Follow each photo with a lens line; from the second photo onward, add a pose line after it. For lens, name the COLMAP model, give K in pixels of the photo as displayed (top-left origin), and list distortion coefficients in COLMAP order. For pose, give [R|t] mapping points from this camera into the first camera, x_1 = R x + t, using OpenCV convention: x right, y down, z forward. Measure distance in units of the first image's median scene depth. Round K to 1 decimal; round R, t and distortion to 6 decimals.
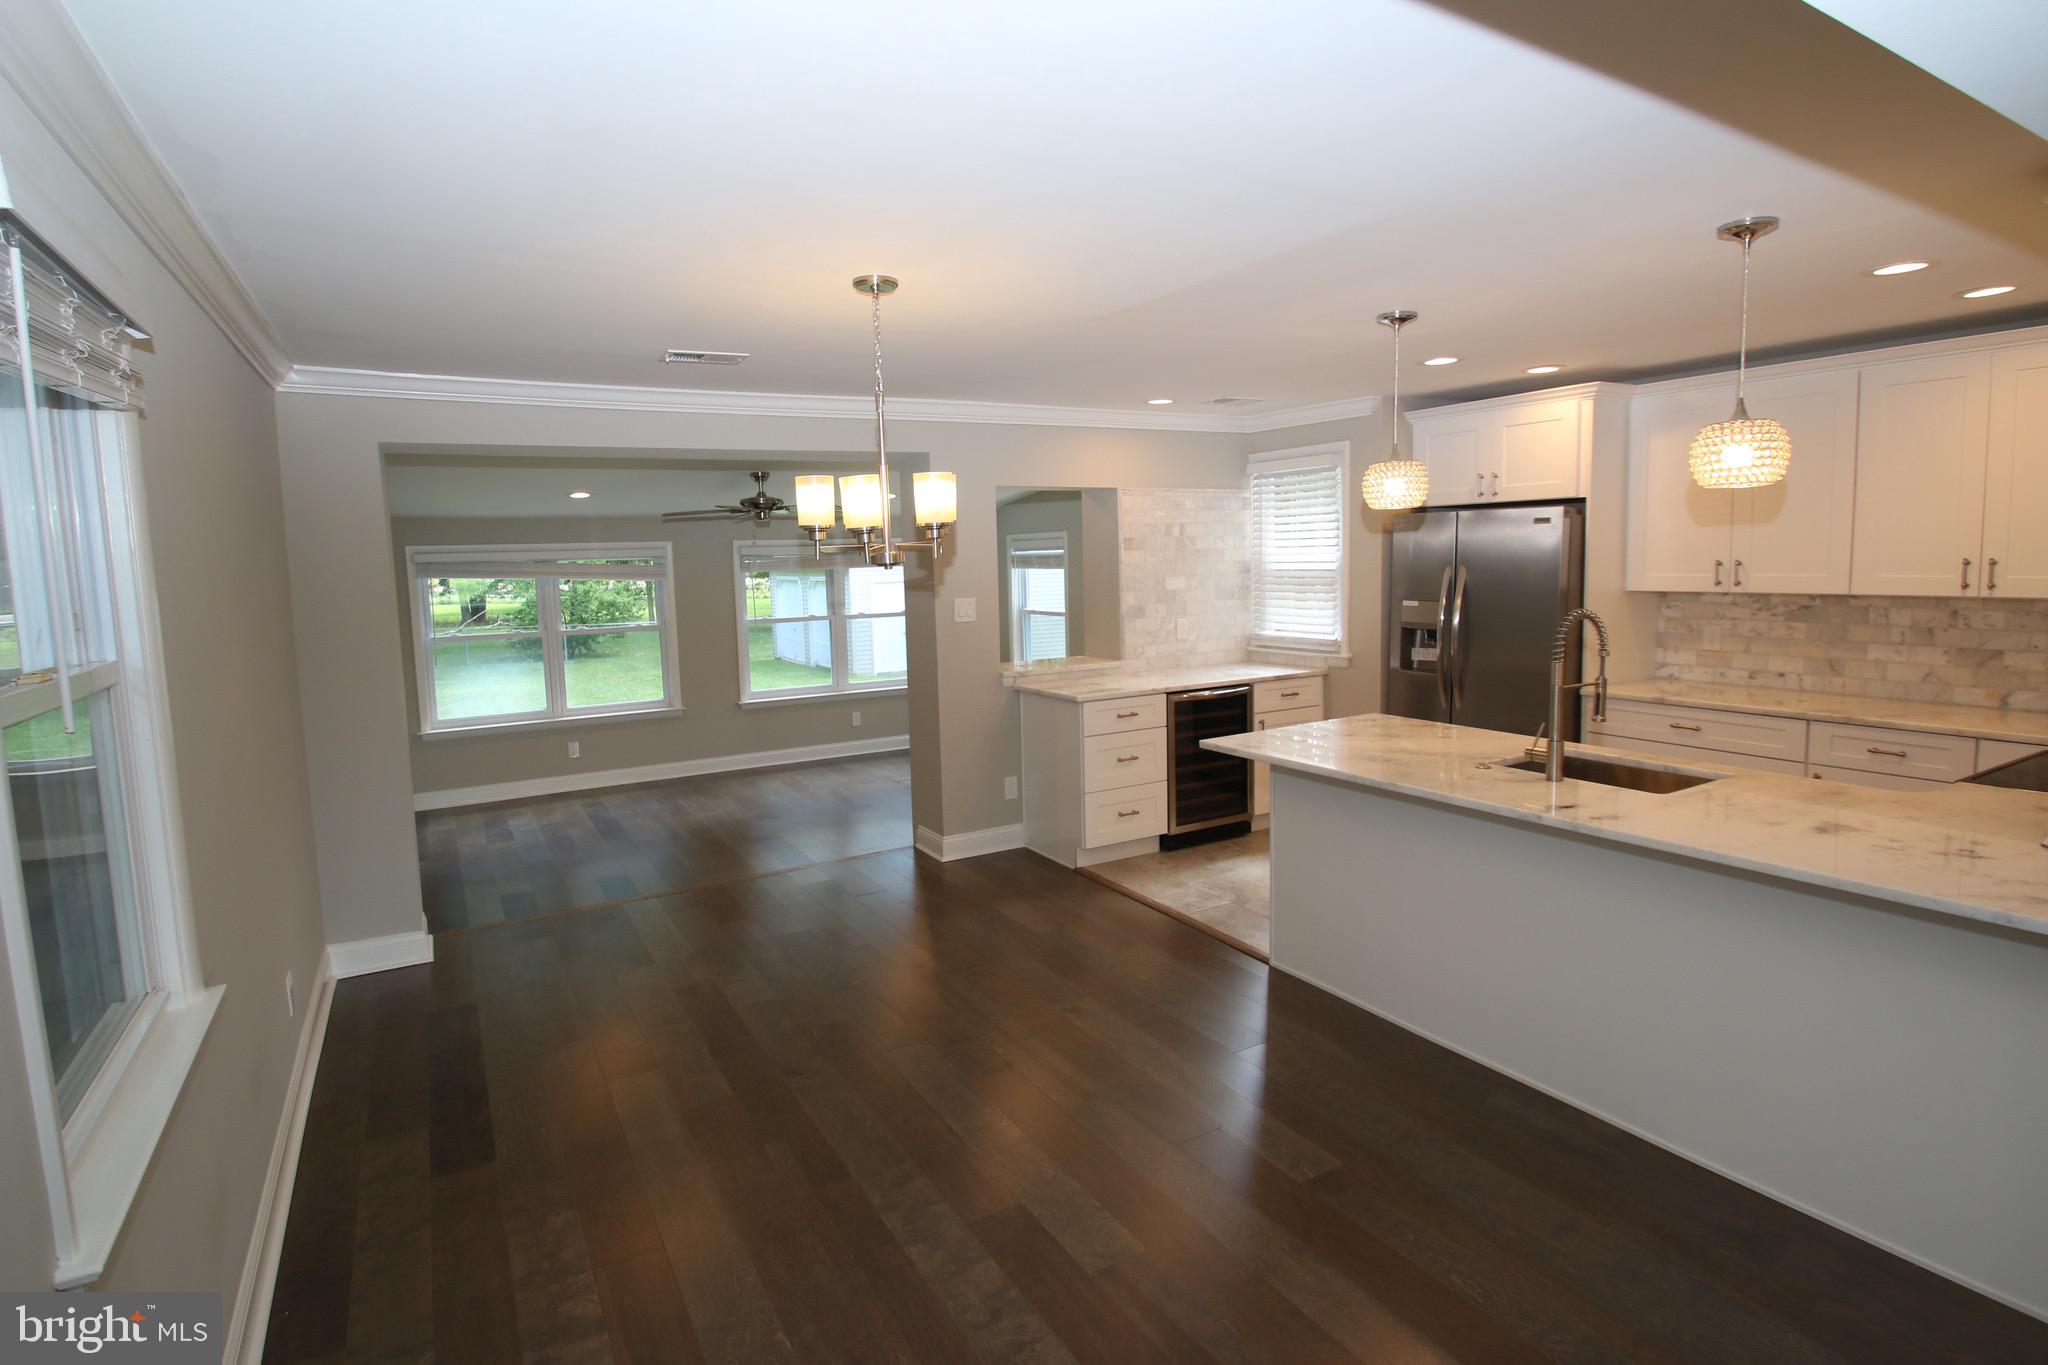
lens RADIAL K [[1019.3, 0, 1002.6], [0, 1019.3, 671.1], [0, 0, 1]] dist [-0.005225, -0.009906]
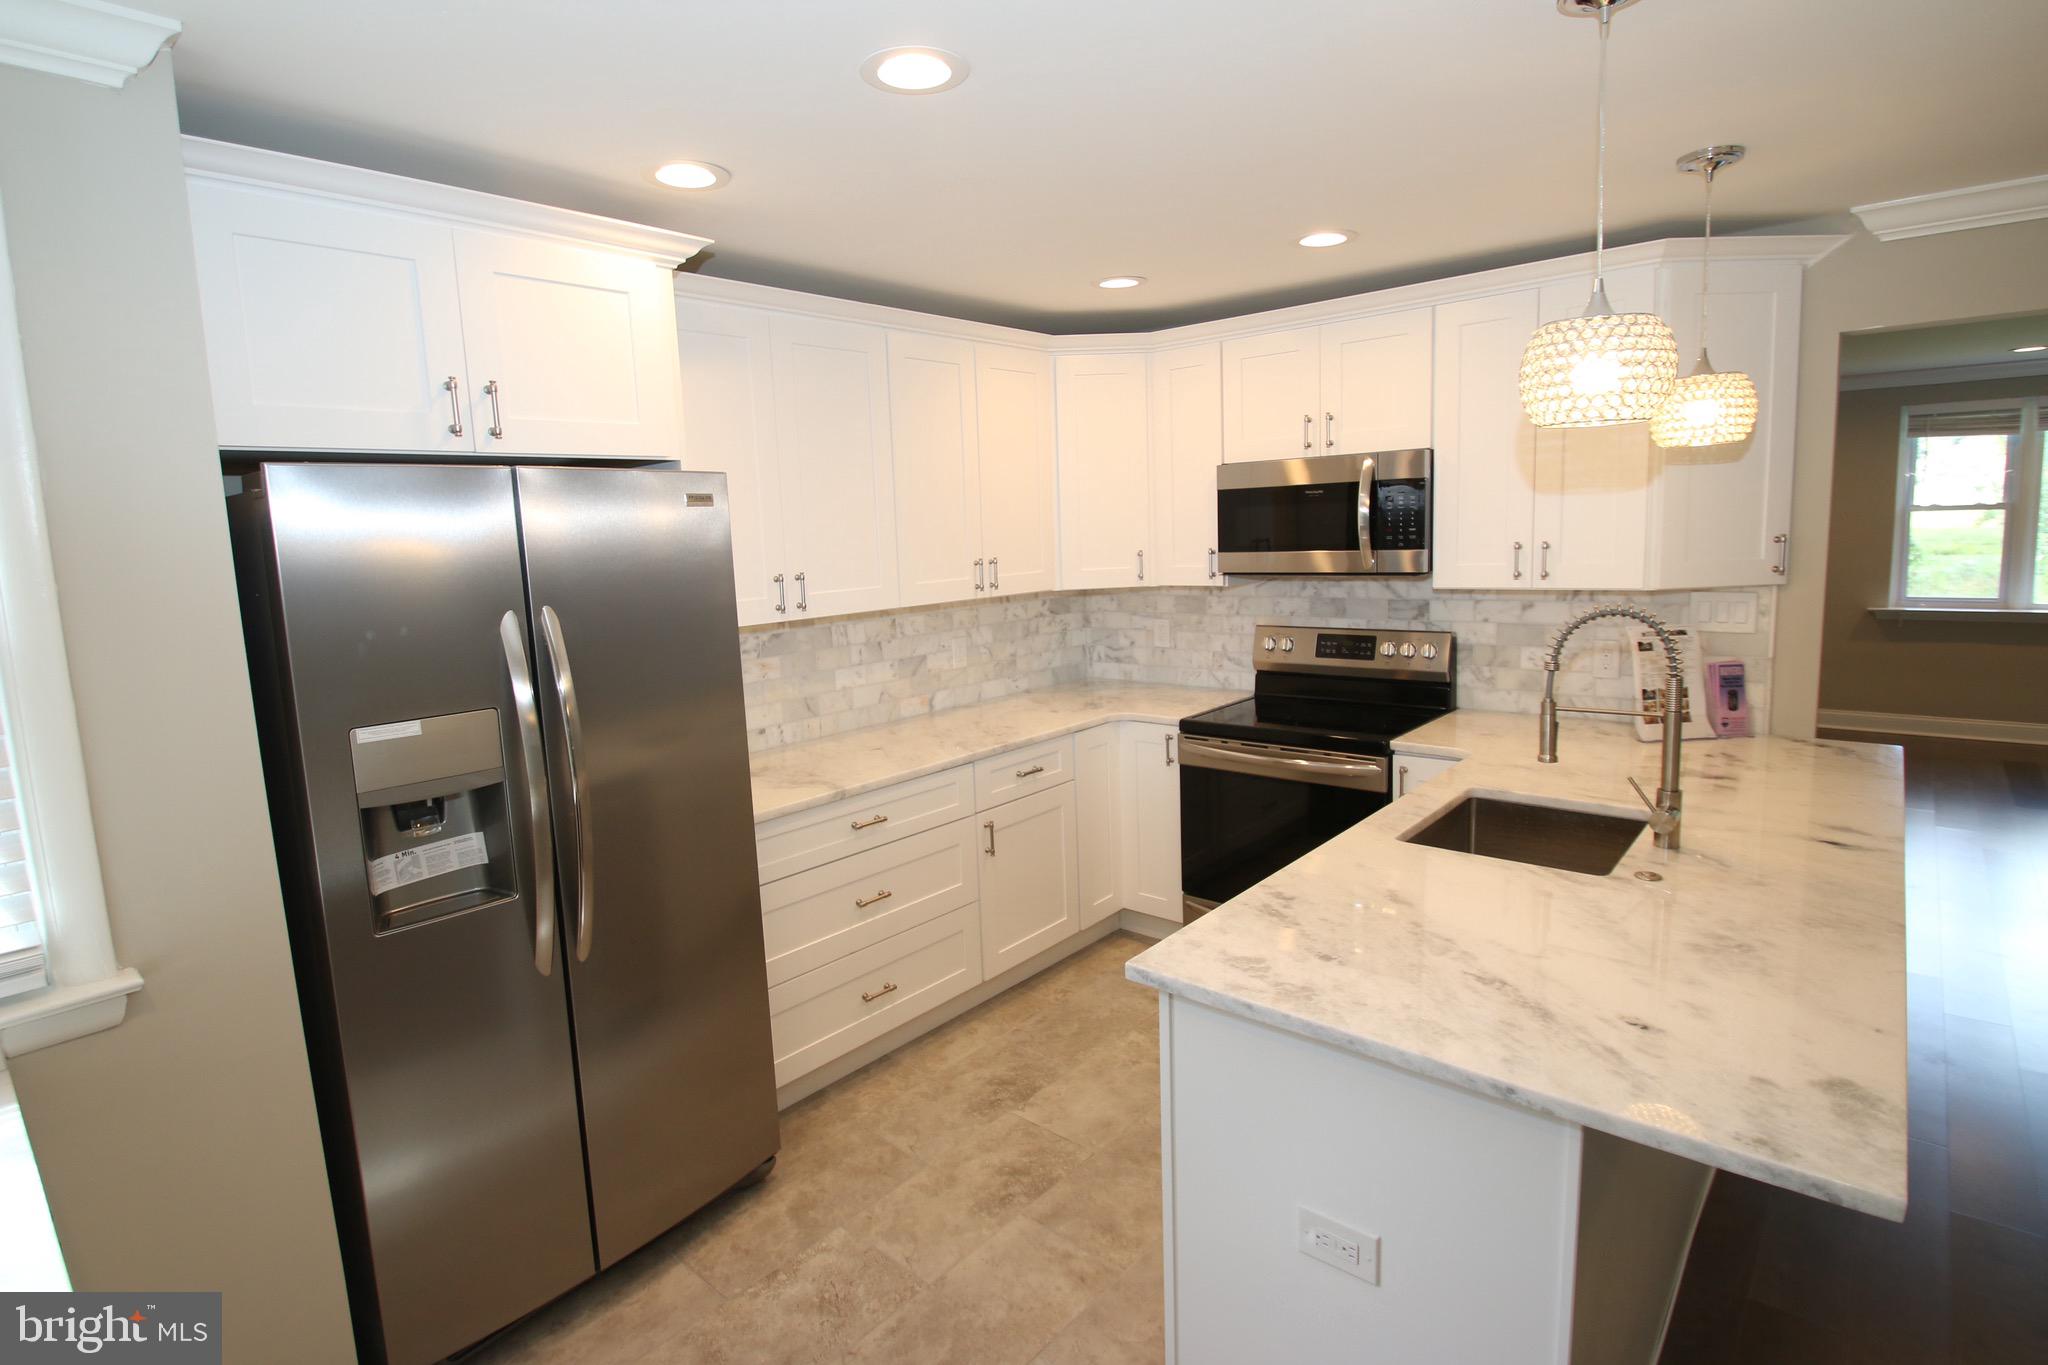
lens RADIAL K [[1019.3, 0, 997.2], [0, 1019.3, 668.0], [0, 0, 1]] dist [-0.005225, -0.009906]
pose [[-0.314083, -0.090700, 0.945053, 0.025964], [0.157789, 0.976595, 0.146167, -0.120478], [-0.936192, 0.195028, -0.292420, 1.038427]]
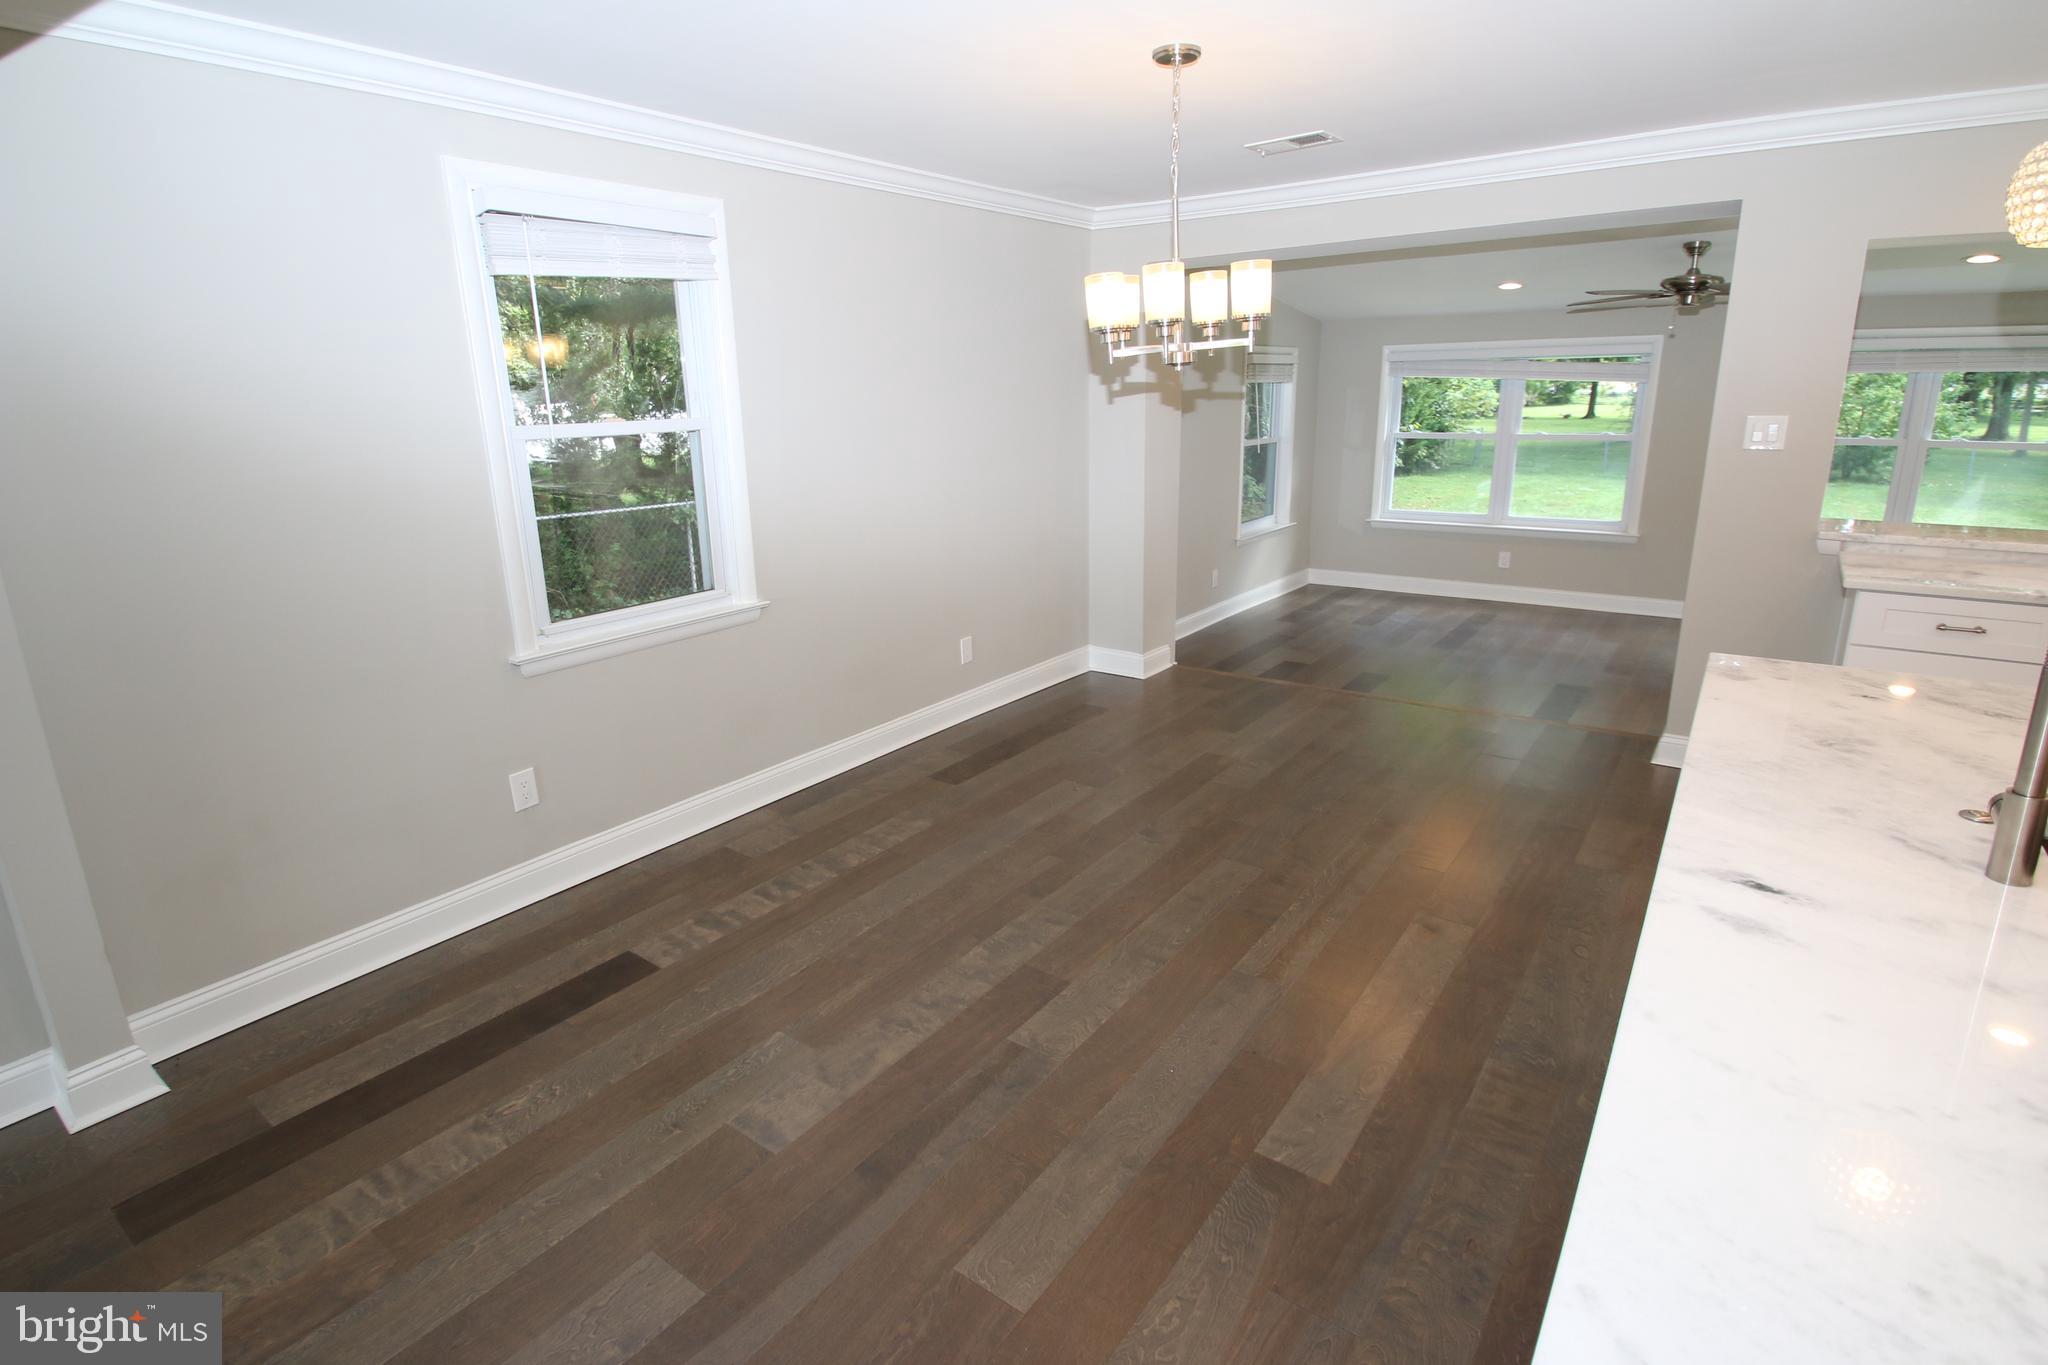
lens RADIAL K [[1019.3, 0, 994.3], [0, 1019.3, 667.7], [0, 0, 1]] dist [-0.005225, -0.009906]
pose [[0.394084, 0.262540, -0.880778, 0.469261], [-0.093016, 0.964804, 0.245969, -0.030135], [0.914355, -0.015006, 0.404635, 0.274152]]
